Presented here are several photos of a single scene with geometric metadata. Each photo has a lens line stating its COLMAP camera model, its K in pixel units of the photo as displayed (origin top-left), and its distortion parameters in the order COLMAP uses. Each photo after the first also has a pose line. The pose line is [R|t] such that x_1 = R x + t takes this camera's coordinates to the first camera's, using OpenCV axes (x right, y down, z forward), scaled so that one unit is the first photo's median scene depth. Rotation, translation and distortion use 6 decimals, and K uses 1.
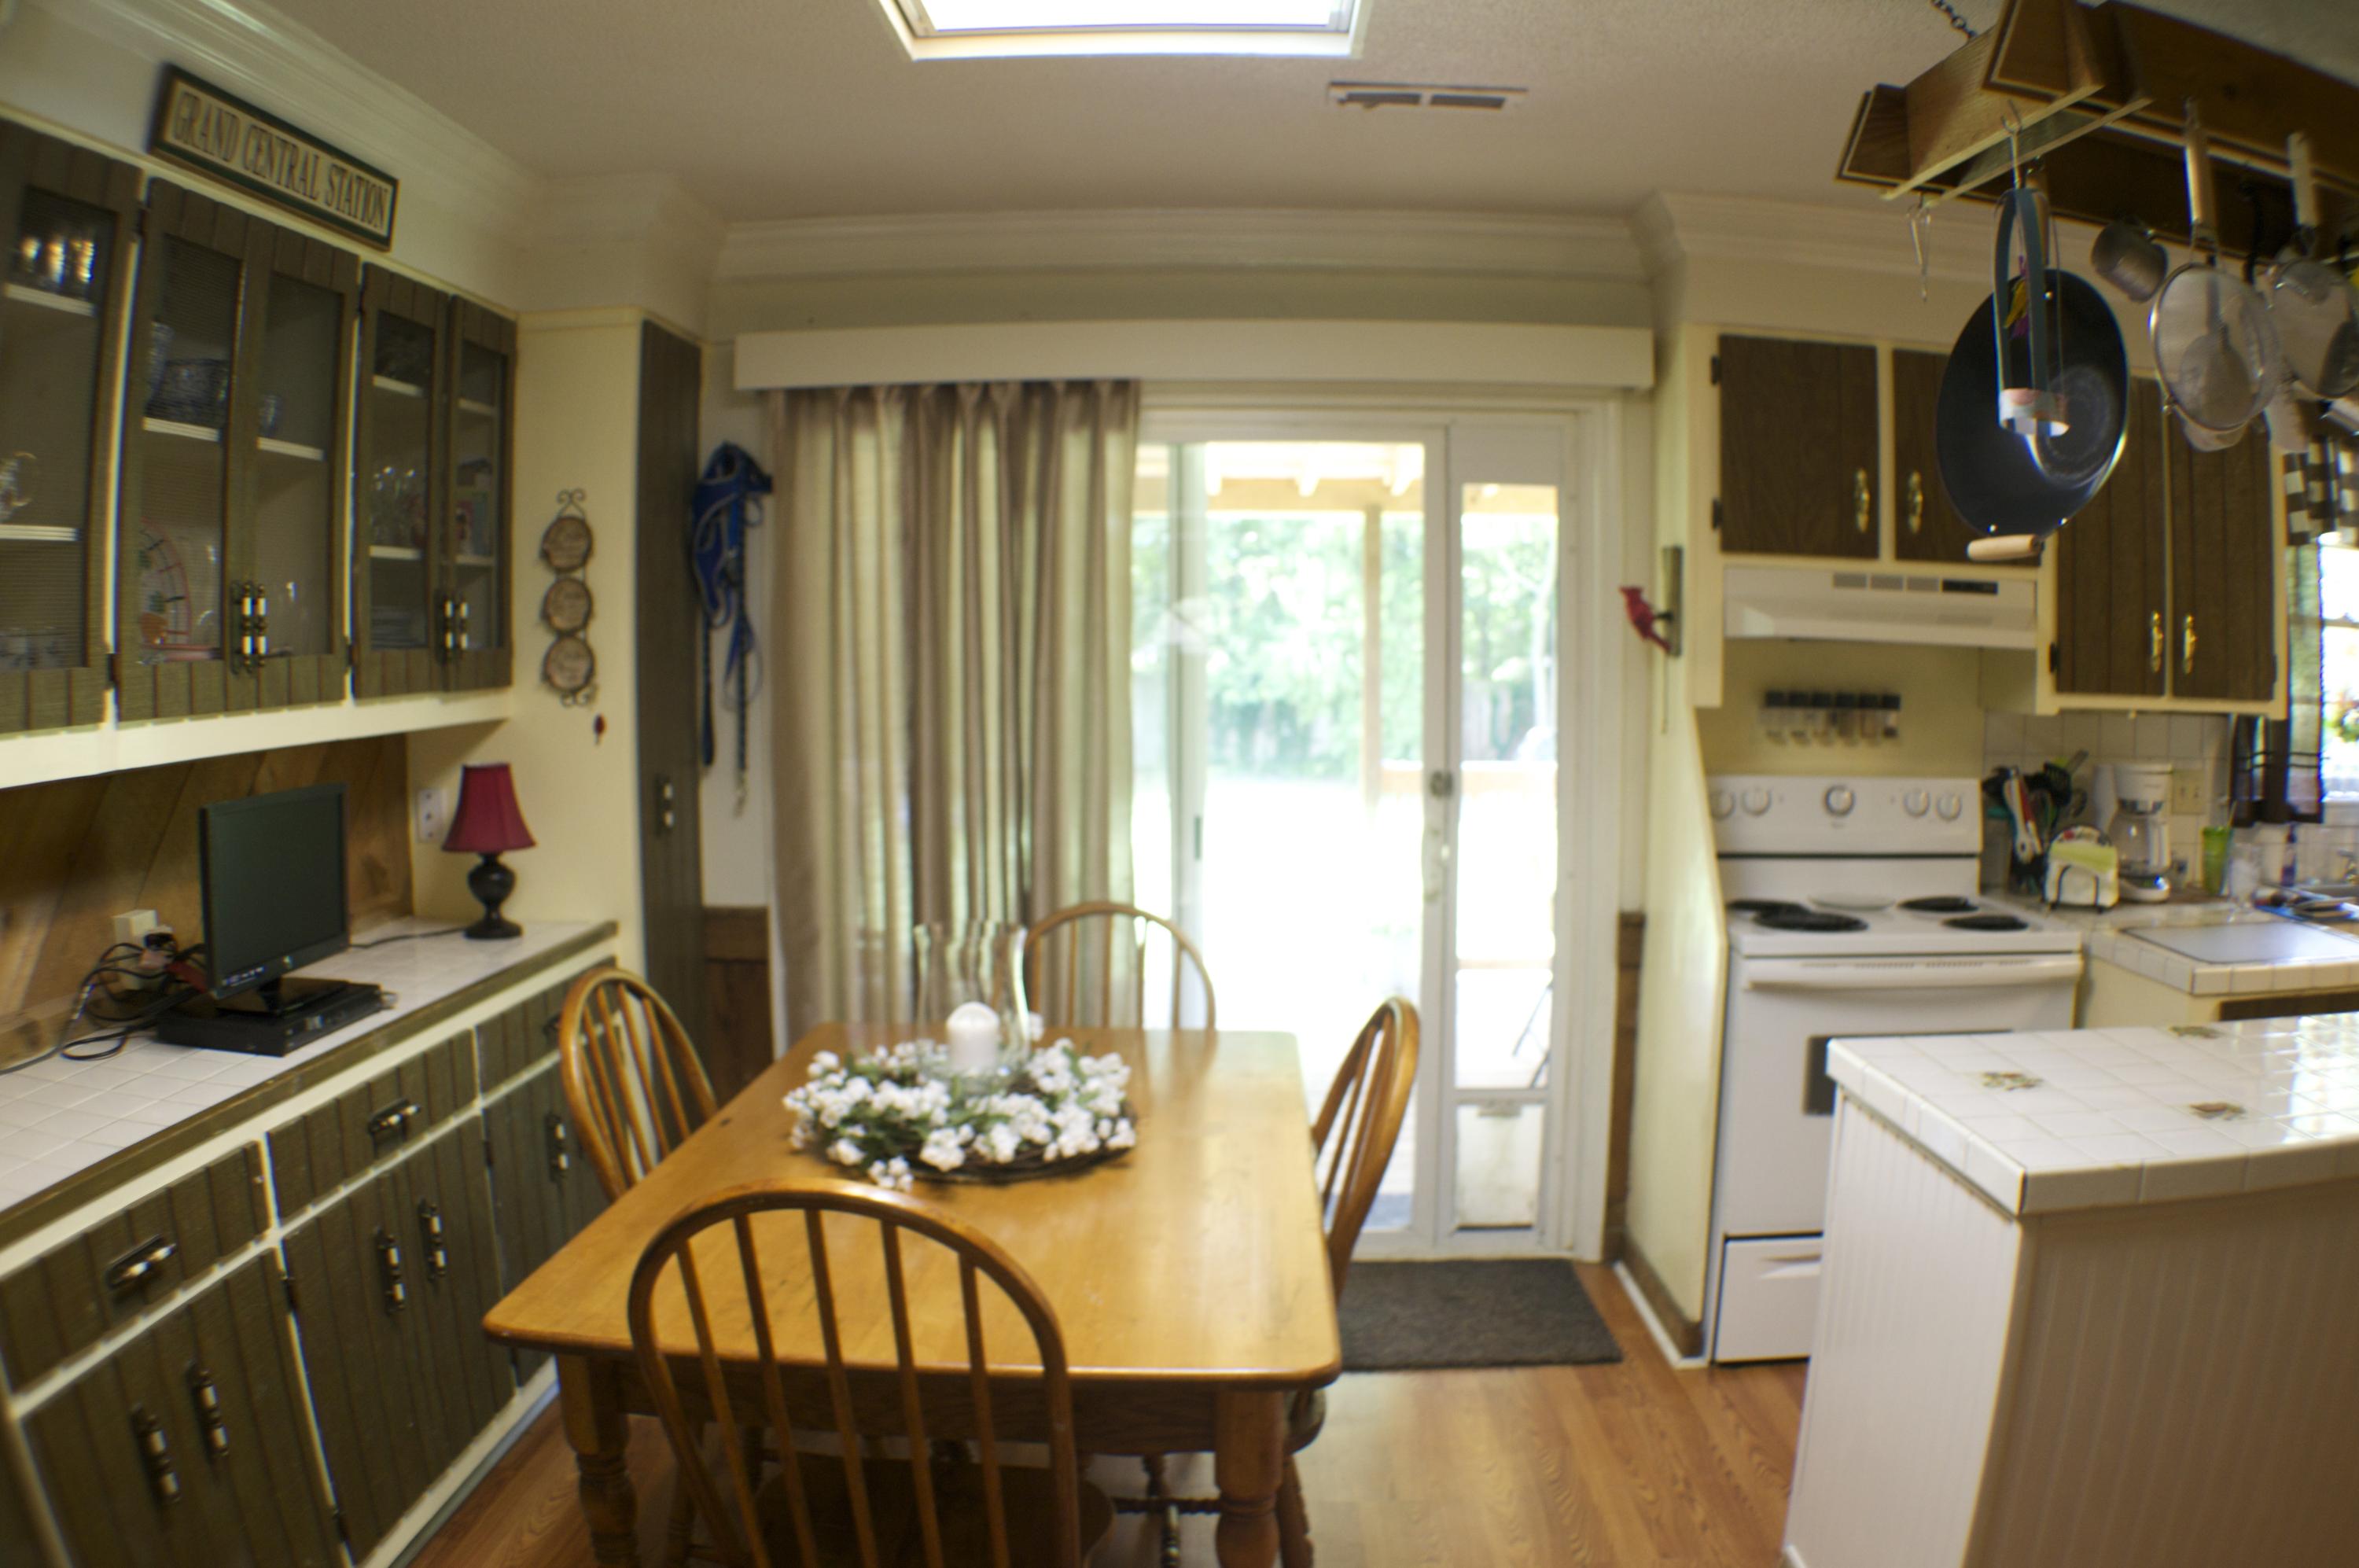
lens RADIAL K [[1737.5, 0, 1192.3], [0, 1737.5, 790.7], [0, 0, 1]] dist [-0.329489, 0.086833]
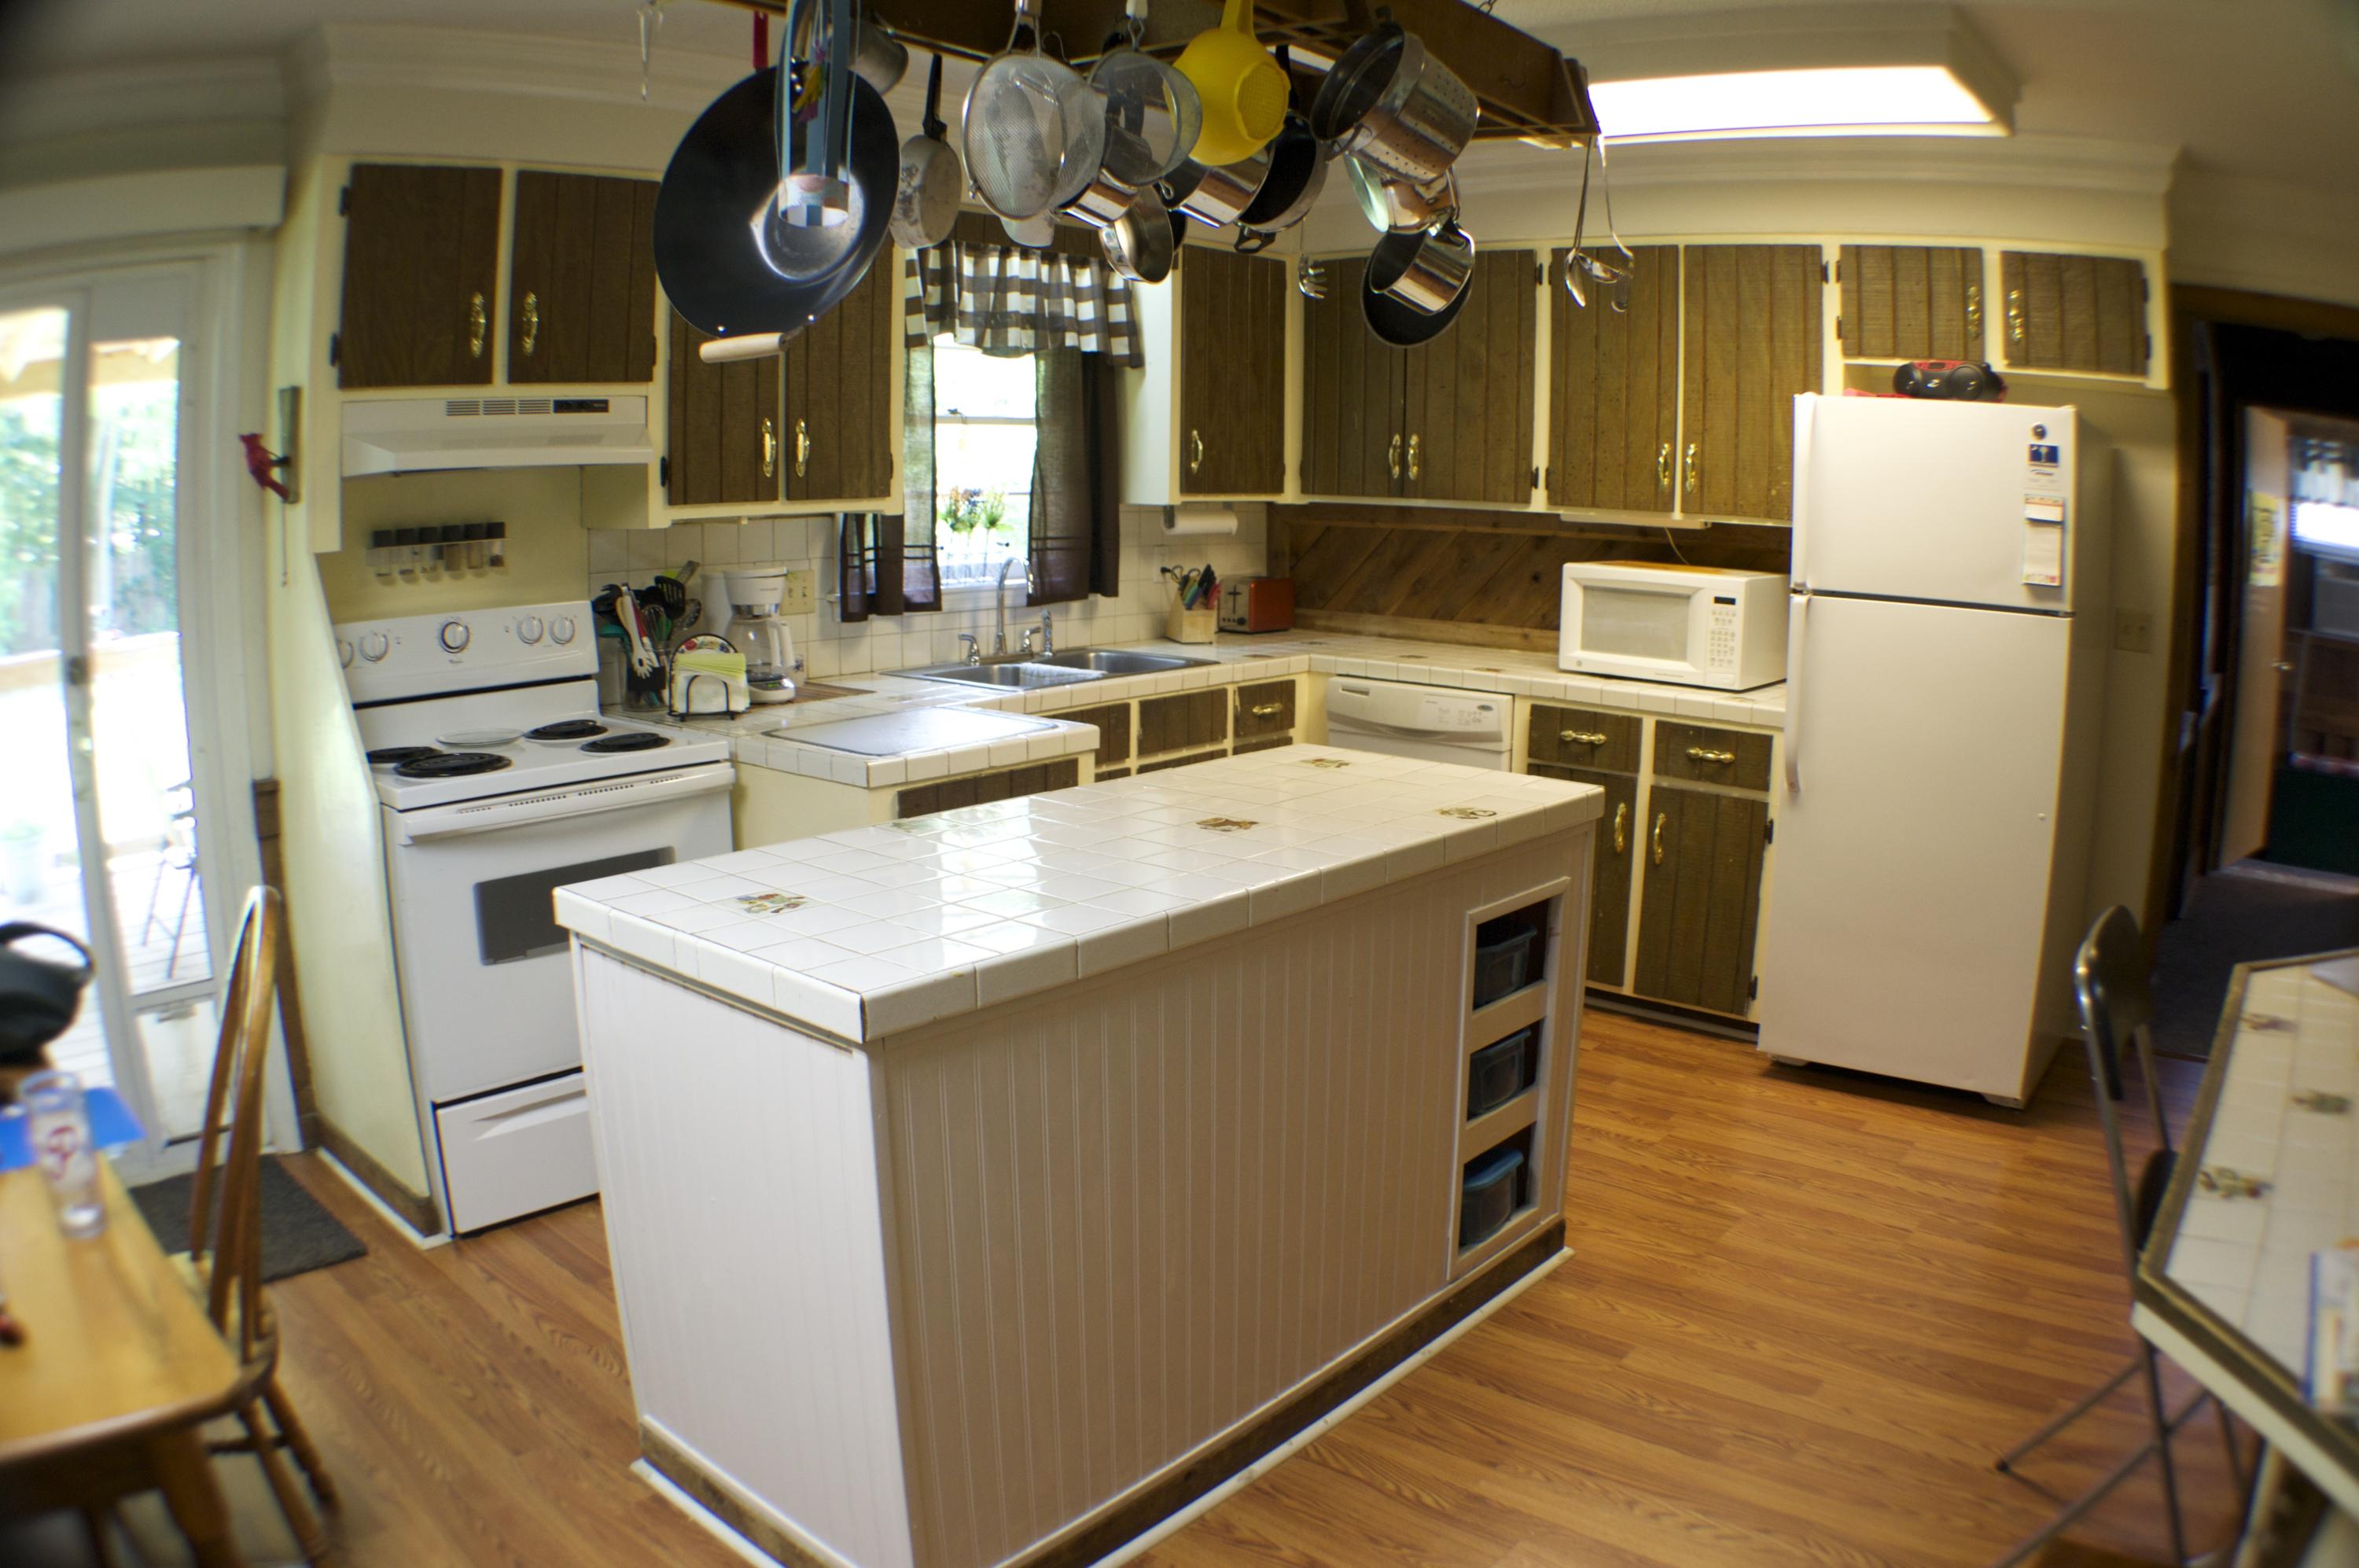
lens RADIAL K [[1665.0, 0, 1209.5], [0, 1665.0, 796.1], [0, 0, 1]] dist [-0.335595, 0.086856]
pose [[0.618325, -0.149434, 0.771585, -0.041692], [0.059335, 0.987831, 0.143766, -0.004370], [-0.783679, -0.043113, 0.619668, 0.103395]]
